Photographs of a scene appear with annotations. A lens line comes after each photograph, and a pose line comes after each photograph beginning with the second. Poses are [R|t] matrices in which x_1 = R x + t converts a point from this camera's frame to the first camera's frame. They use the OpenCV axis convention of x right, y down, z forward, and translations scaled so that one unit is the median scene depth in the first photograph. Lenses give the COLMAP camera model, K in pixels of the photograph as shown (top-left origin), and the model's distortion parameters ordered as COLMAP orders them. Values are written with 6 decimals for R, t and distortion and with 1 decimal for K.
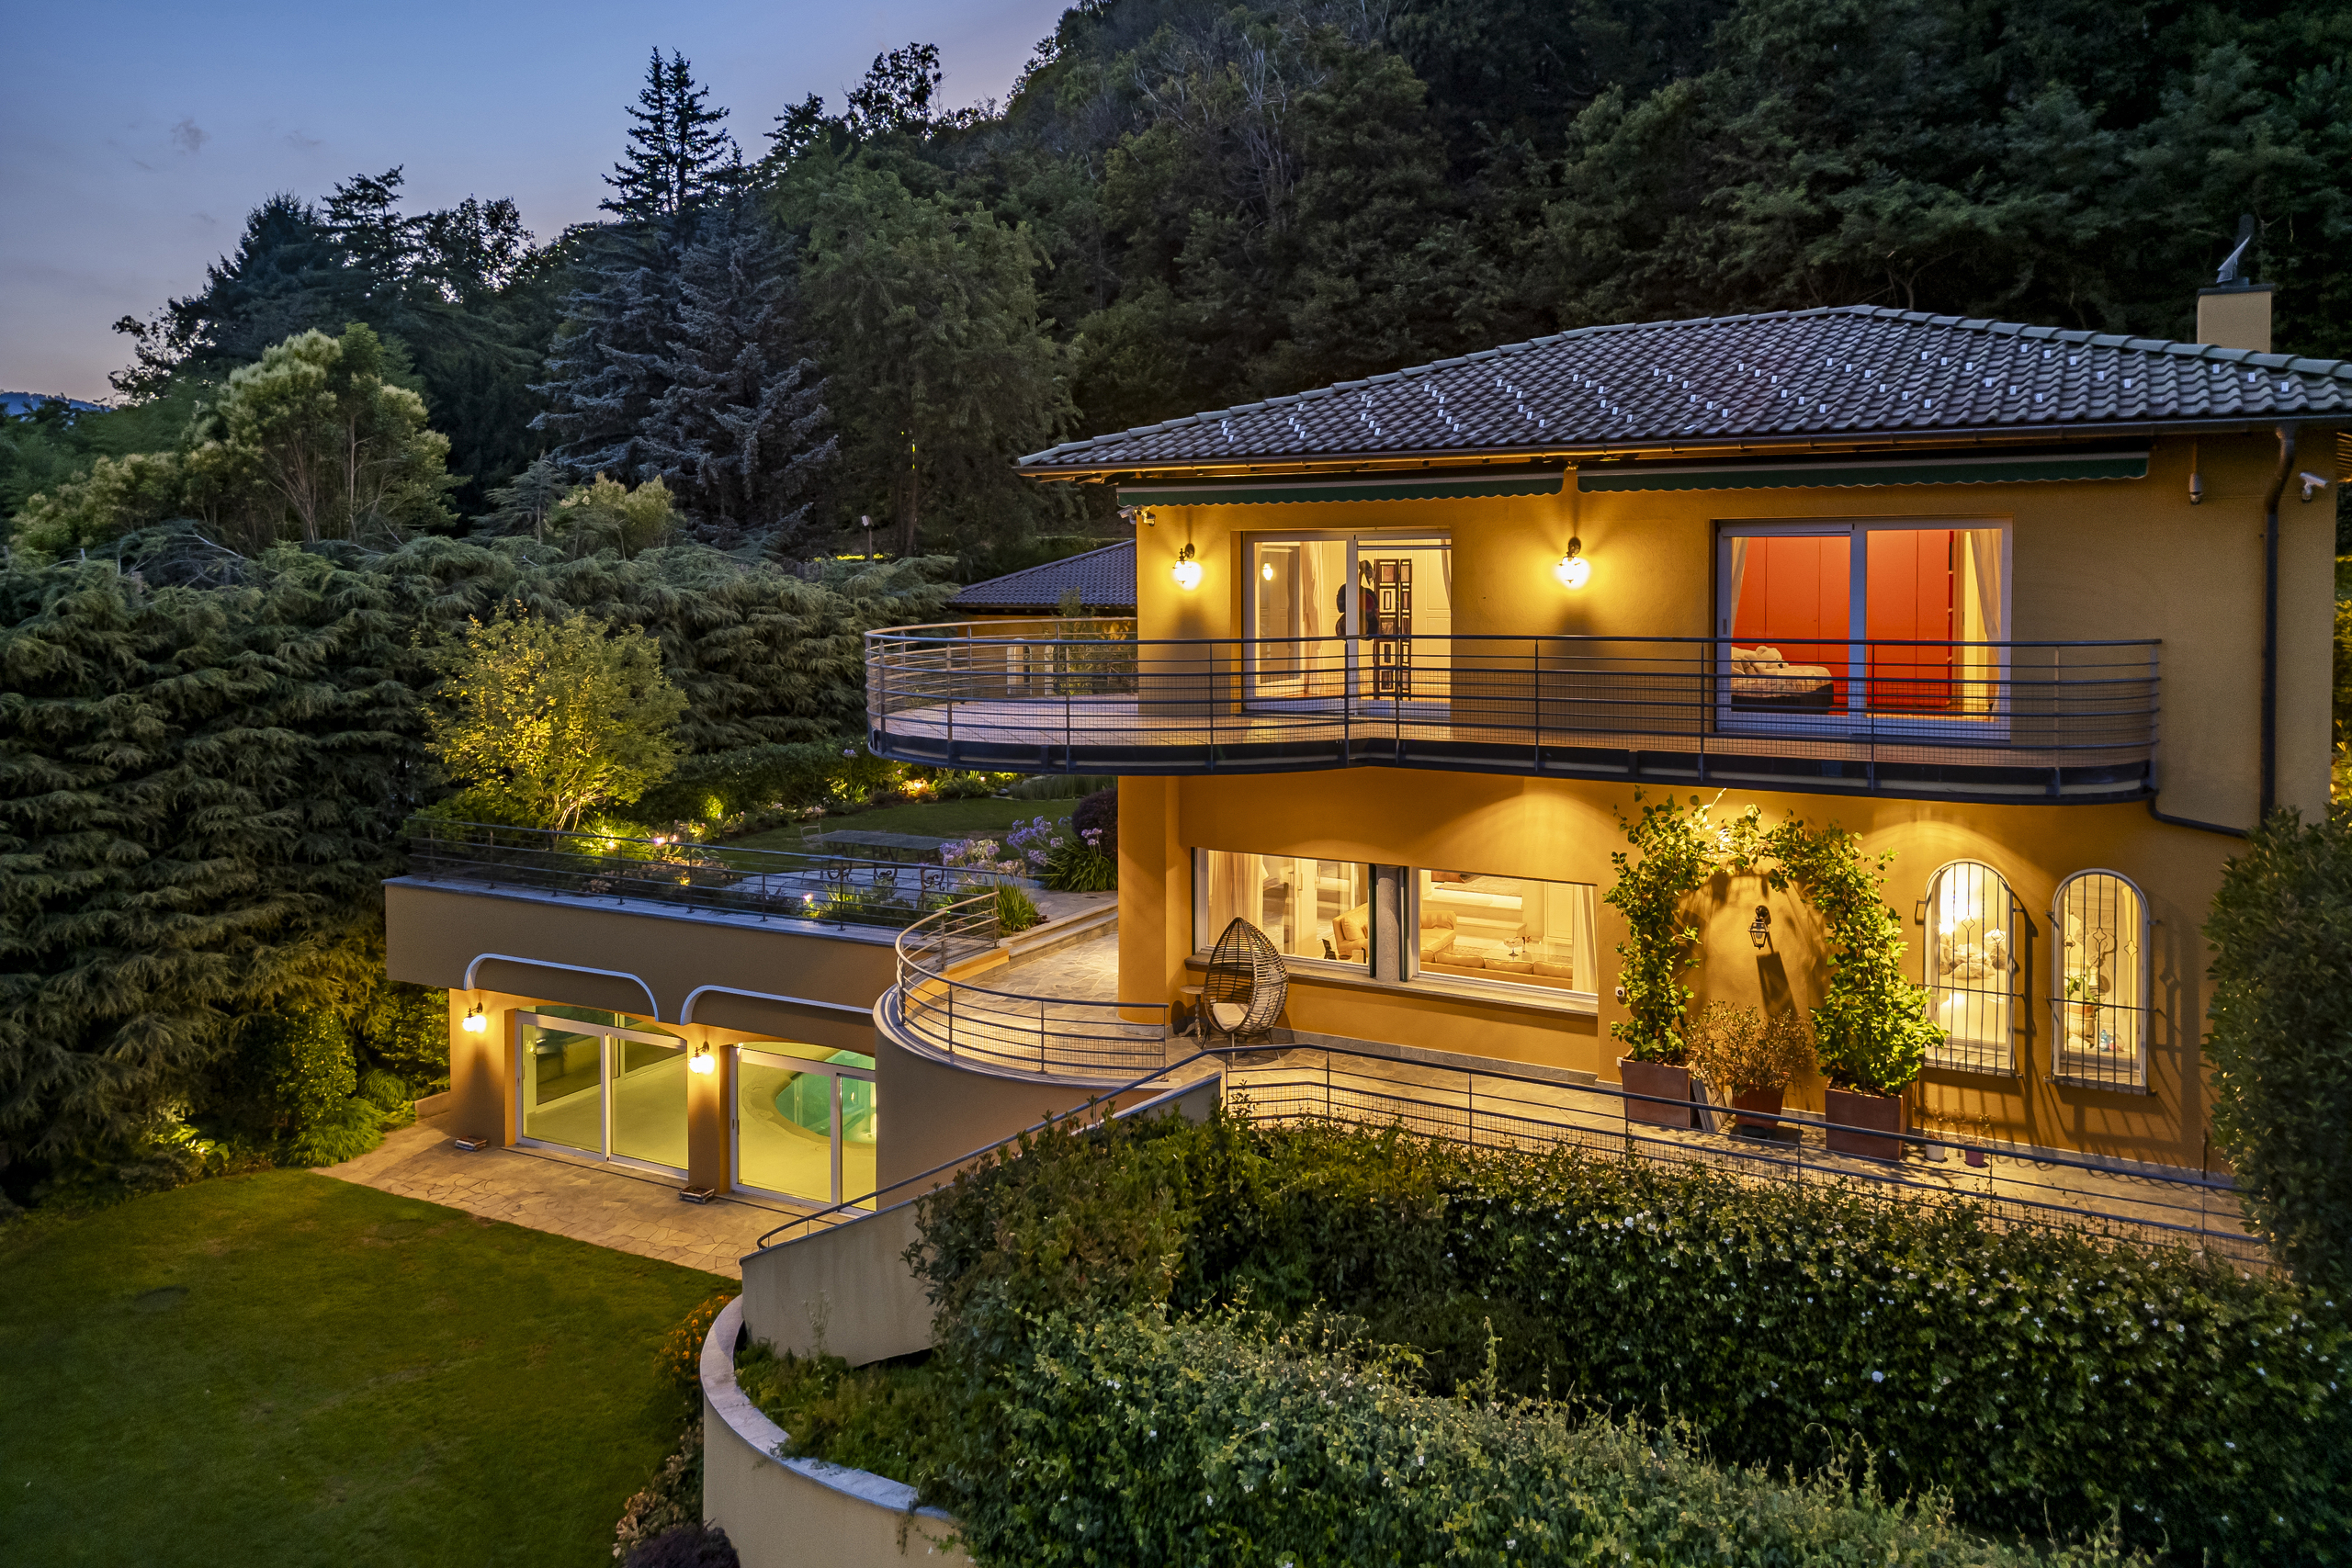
lens RADIAL K [[1642.9, 0, 1255.6], [0, 1642.9, 663.1], [0, 0, 1]] dist [0.086574, -0.101123]
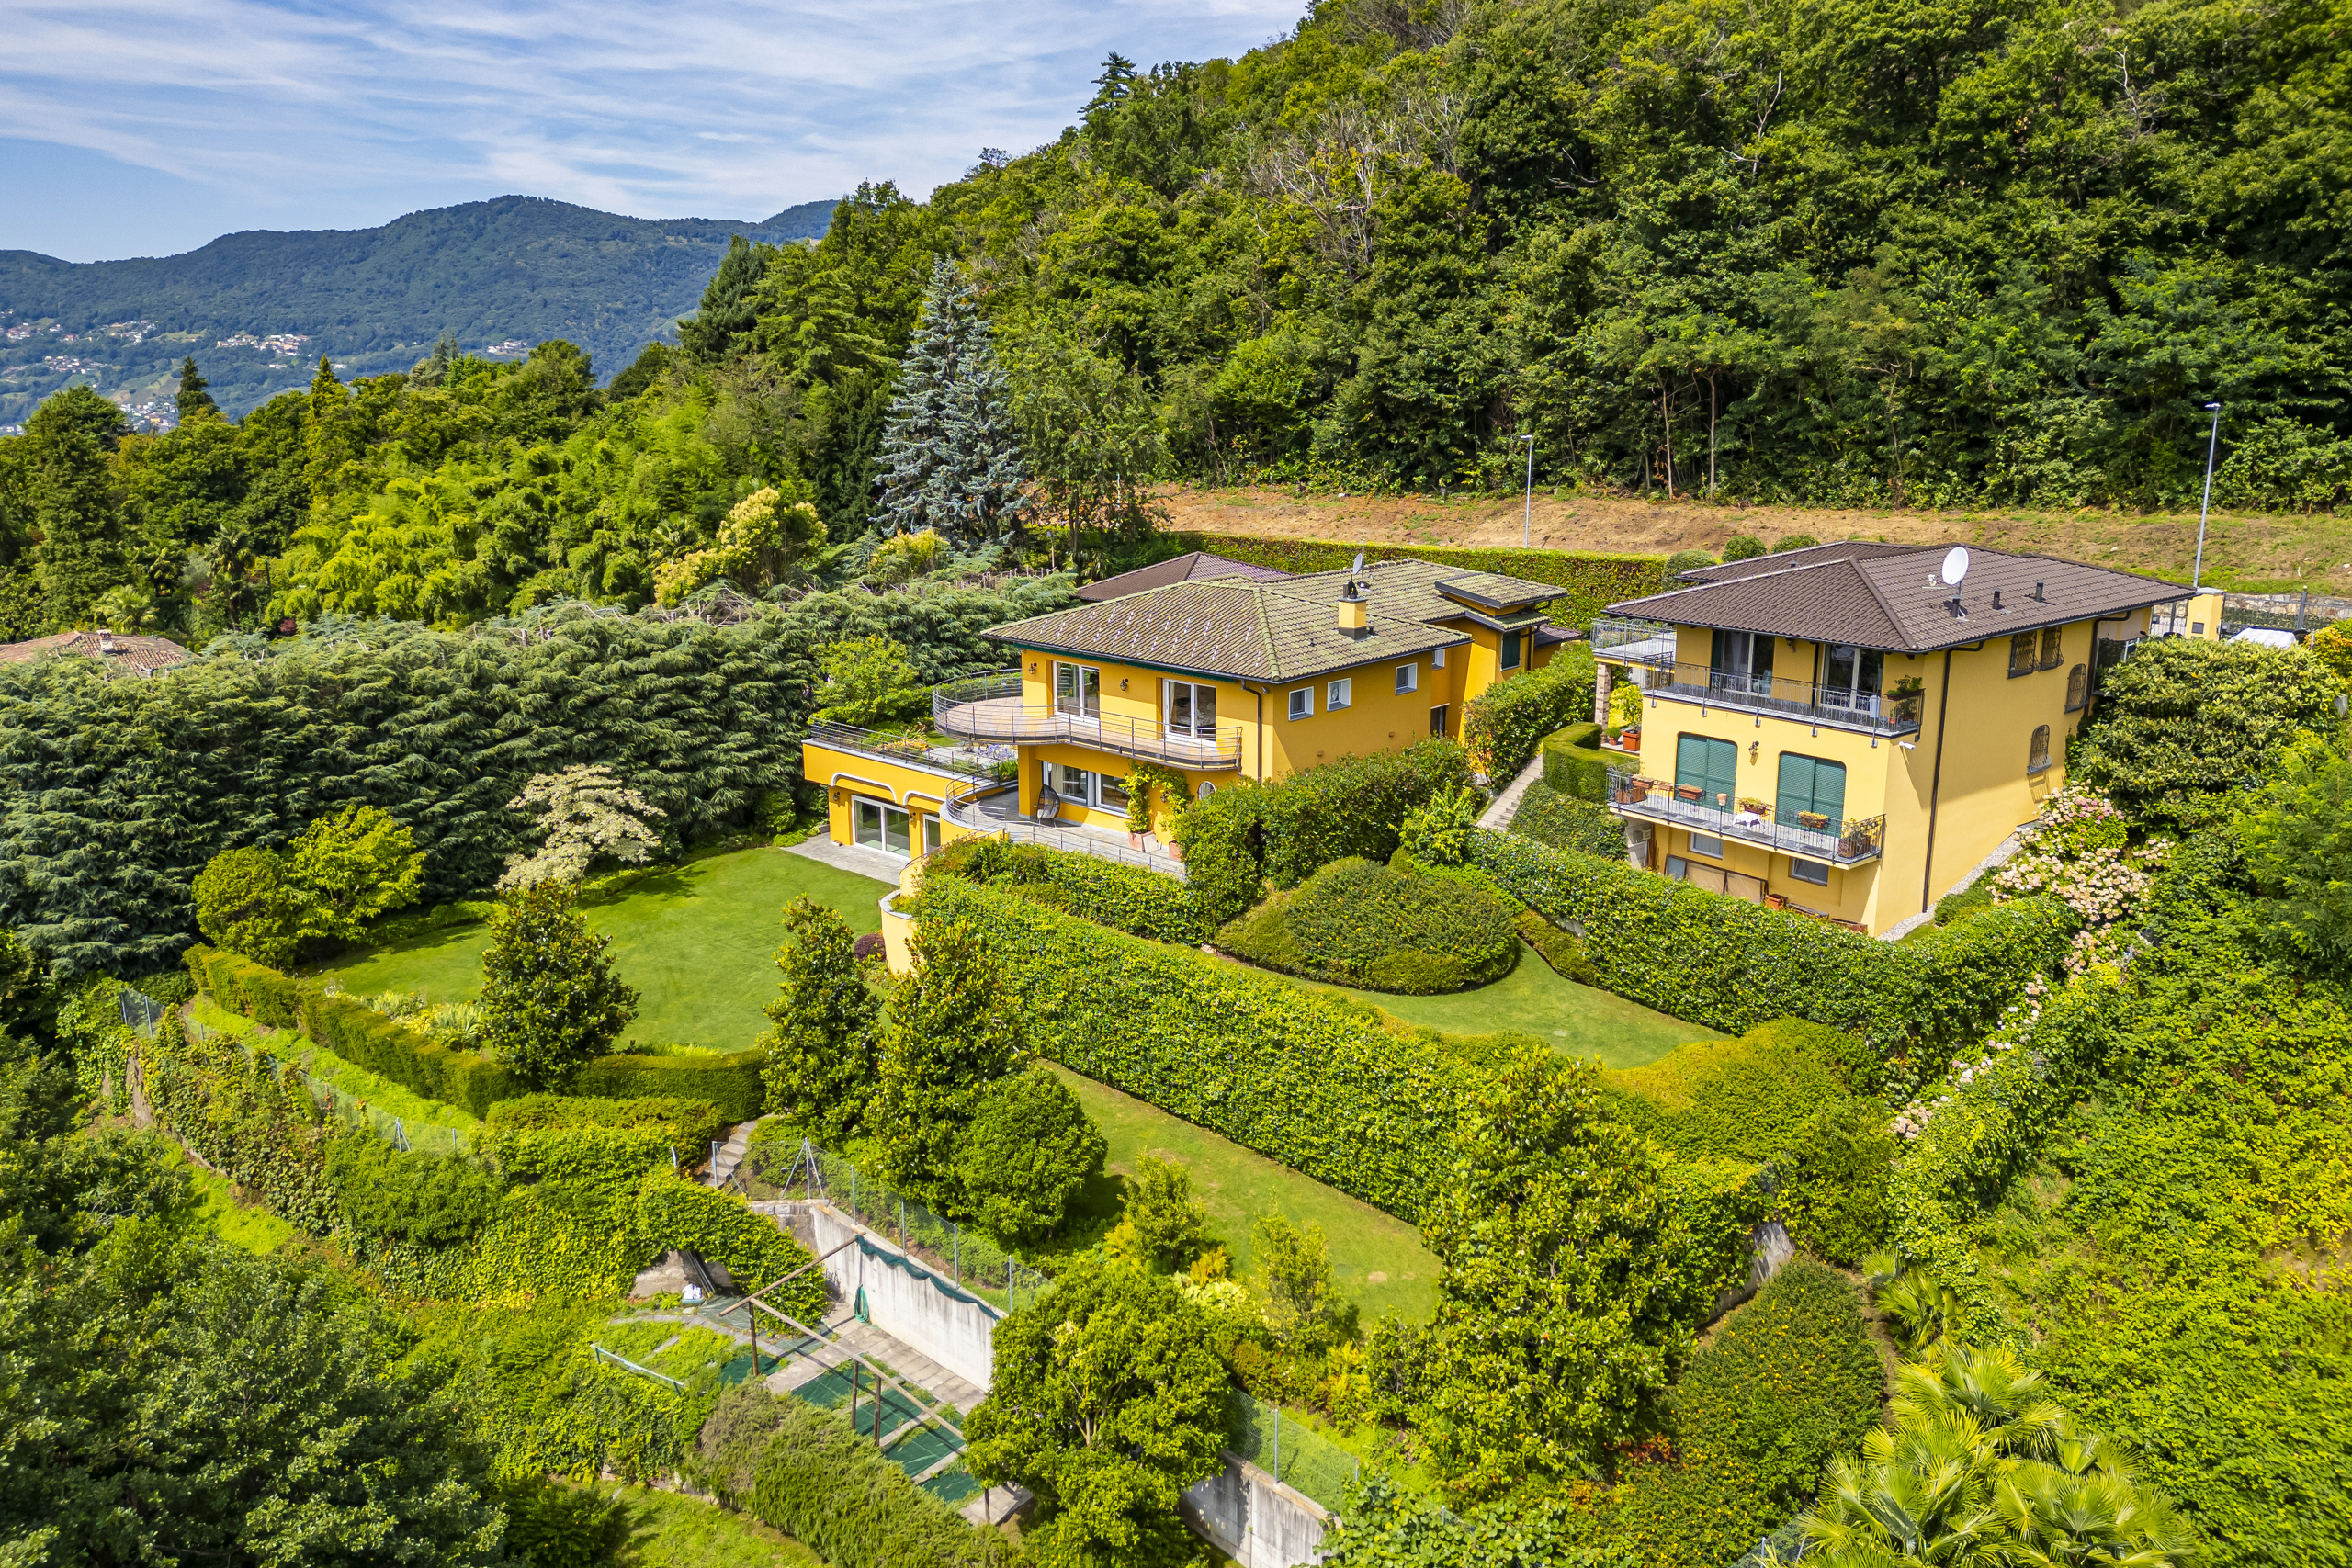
lens RADIAL K [[1718.2, 0, 1309.2], [0, 1718.2, 790.7], [0, 0, 1]] dist [0.043198, -0.062596]
pose [[0.976328, 0.060191, -0.207750, 0.845580], [-0.019226, 0.980848, 0.193823, -0.346344], [0.215437, -0.185241, 0.958787, -1.476982]]
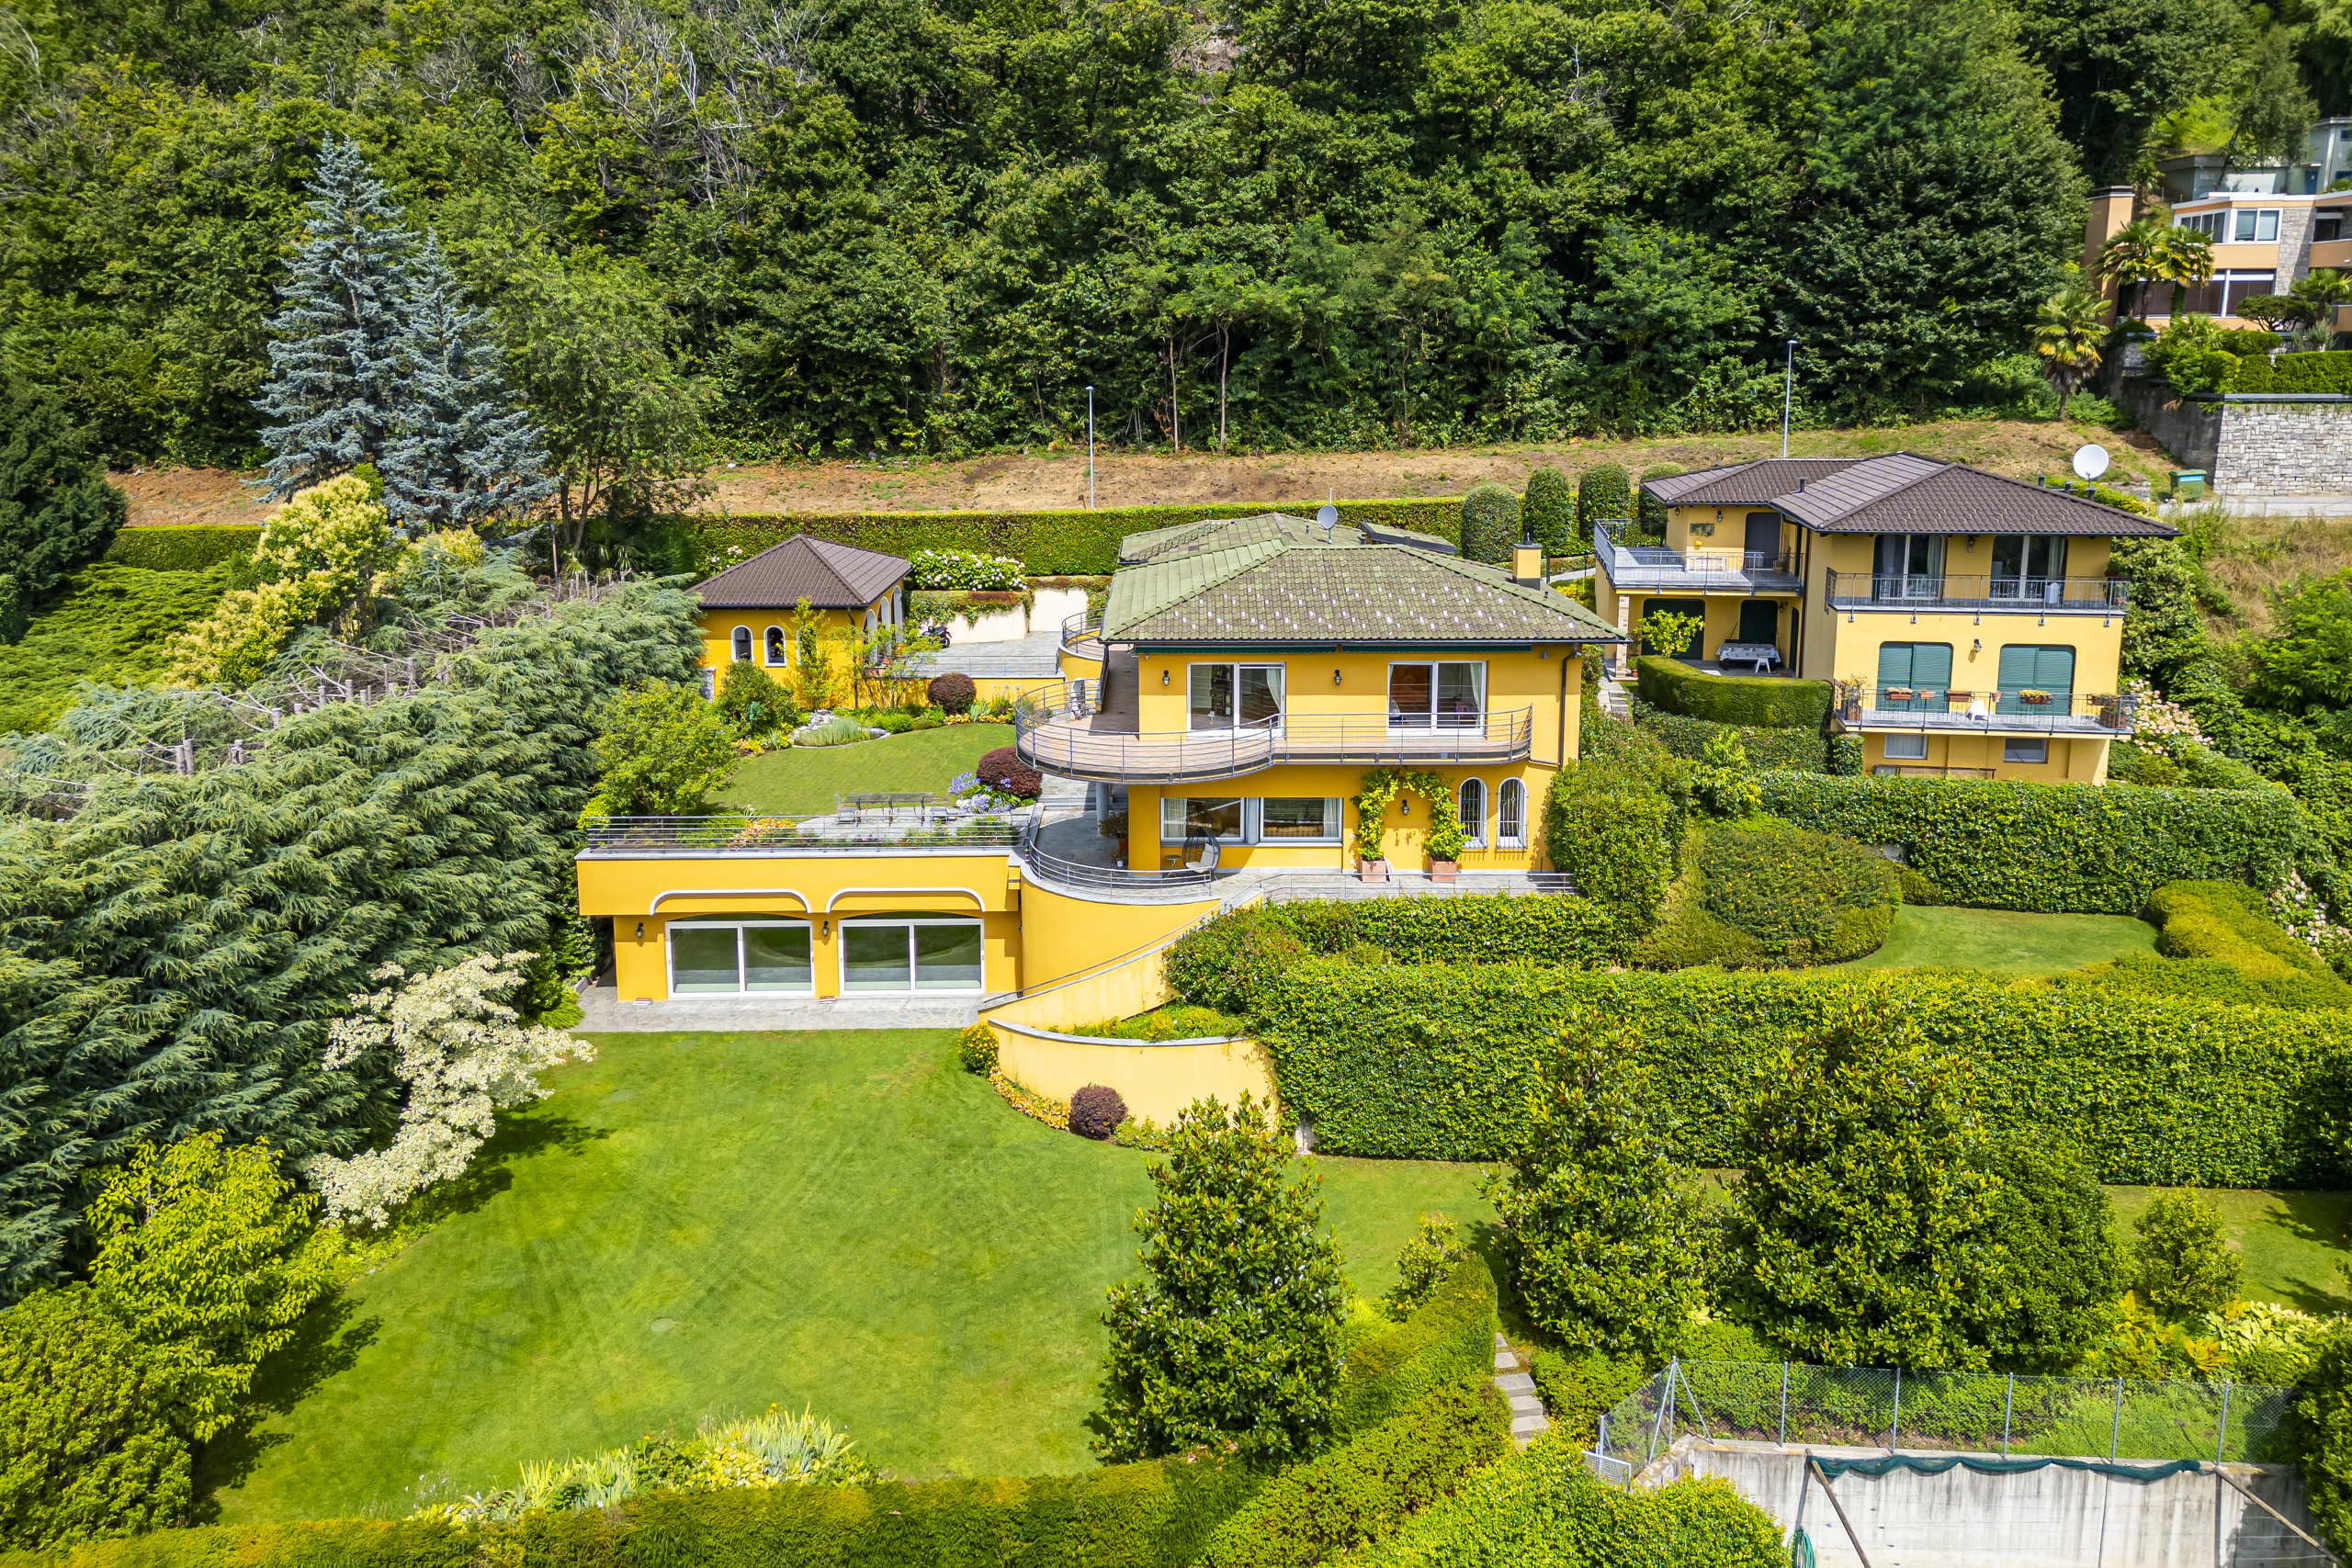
lens RADIAL K [[1642.9, 0, 1255.6], [0, 1642.9, 663.1], [0, 0, 1]] dist [0.086574, -0.101123]
pose [[0.865537, -0.084163, 0.493723, -0.791480], [0.017470, 0.990253, 0.138179, -0.292564], [-0.500540, -0.110974, 0.858571, -0.759459]]
